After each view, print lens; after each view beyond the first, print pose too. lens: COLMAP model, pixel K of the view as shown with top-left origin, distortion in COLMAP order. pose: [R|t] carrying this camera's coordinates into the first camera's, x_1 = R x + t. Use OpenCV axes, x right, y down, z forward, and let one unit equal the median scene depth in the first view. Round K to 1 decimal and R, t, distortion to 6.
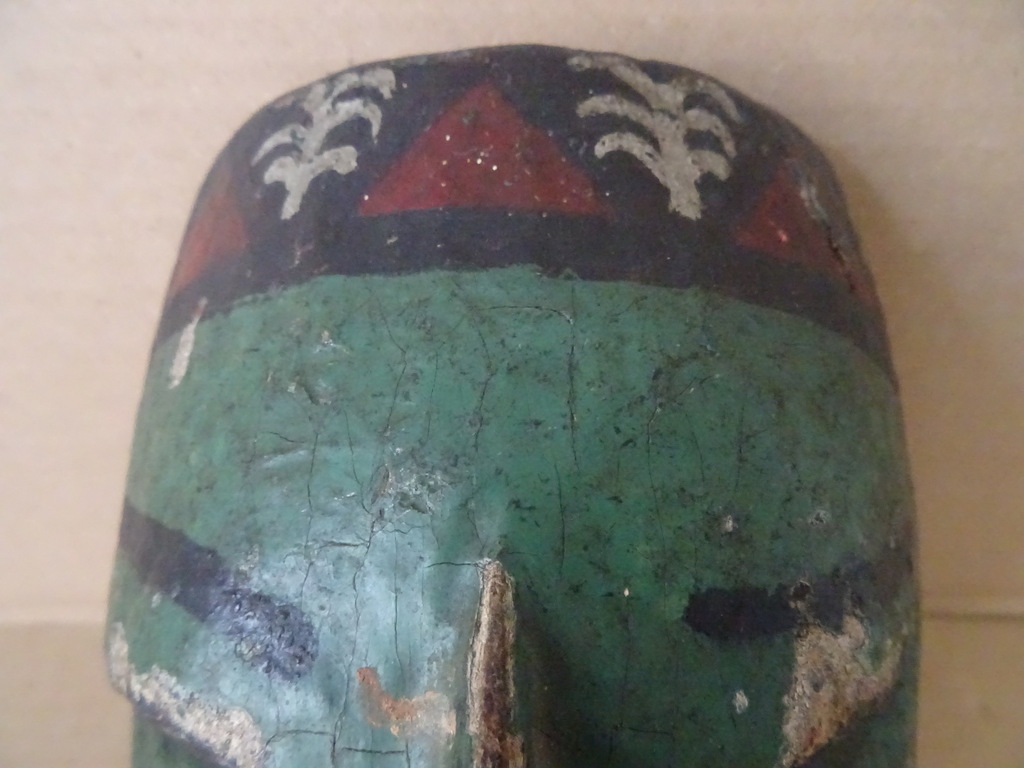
lens RADIAL K [[722.1, 0, 512.0], [0, 722.1, 384.0], [0, 0, 1]] dist [0.000733, 0.000604]
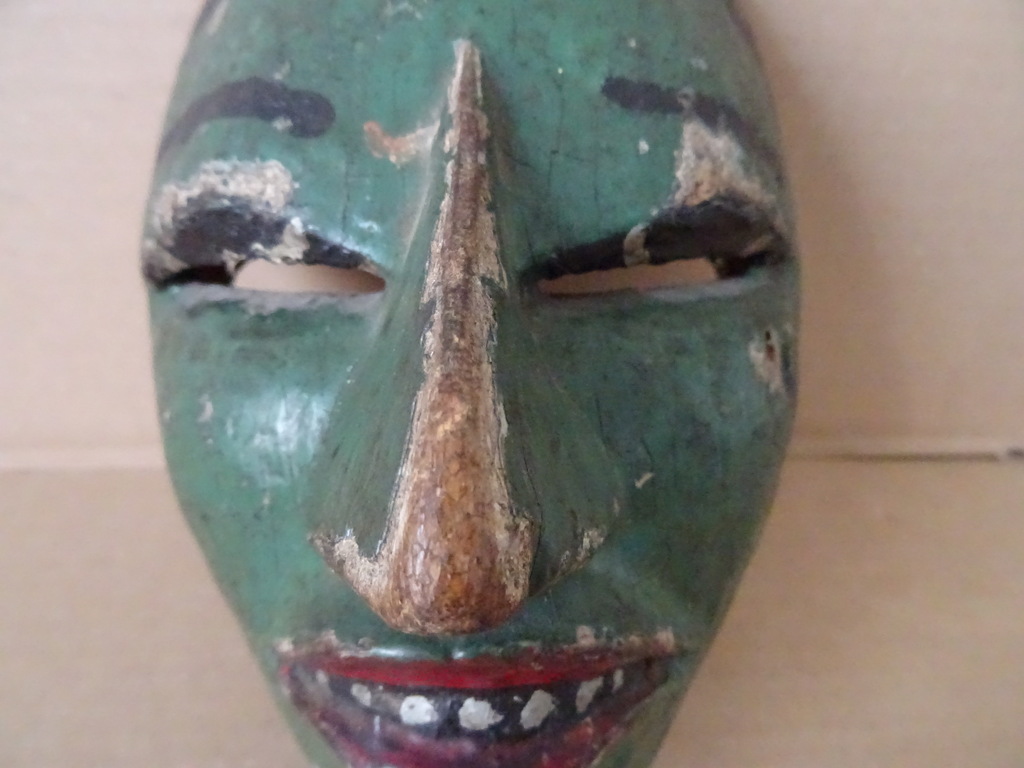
lens RADIAL K [[722.1, 0, 512.0], [0, 722.1, 384.0], [0, 0, 1]] dist [0.000733, 0.000604]
pose [[0.997866, -0.004179, 0.065159, -0.026926], [0.011756, 0.993139, -0.116344, 0.988872], [-0.064226, 0.116861, 0.991069, -0.291556]]
